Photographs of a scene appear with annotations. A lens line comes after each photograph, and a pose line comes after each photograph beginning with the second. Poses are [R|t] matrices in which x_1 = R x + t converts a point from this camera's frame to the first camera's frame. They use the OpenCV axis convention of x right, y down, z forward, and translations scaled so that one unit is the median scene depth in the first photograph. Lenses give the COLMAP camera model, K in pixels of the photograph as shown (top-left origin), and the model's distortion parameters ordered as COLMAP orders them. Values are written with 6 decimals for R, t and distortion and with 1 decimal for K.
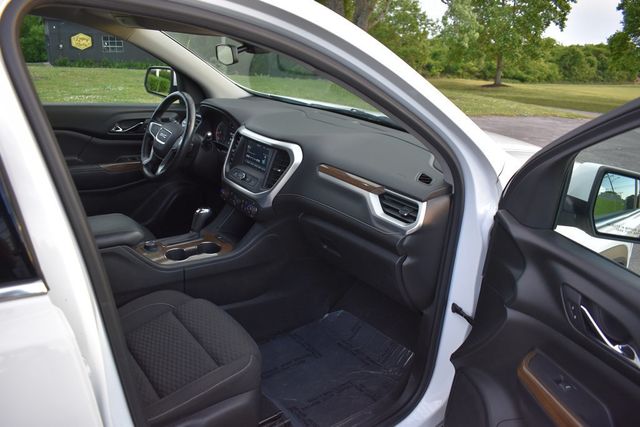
lens RADIAL K [[497.3, 0, 320.7], [0, 497.3, 217.1], [0, 0, 1]] dist [-0.095915, 0.012357]
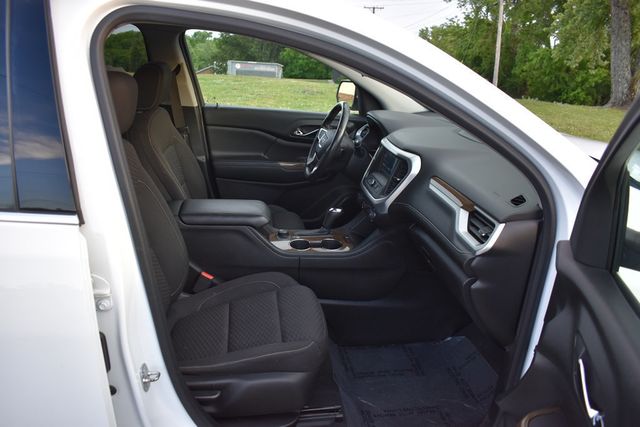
lens RADIAL K [[497.3, 0, 318.9], [0, 497.3, 213.9], [0, 0, 1]] dist [-0.095915, 0.012357]
pose [[0.863963, 0.134476, -0.485267, 0.276558], [-0.158239, 0.987368, -0.008111, 0.010304], [0.478046, 0.083795, 0.874328, 0.036019]]
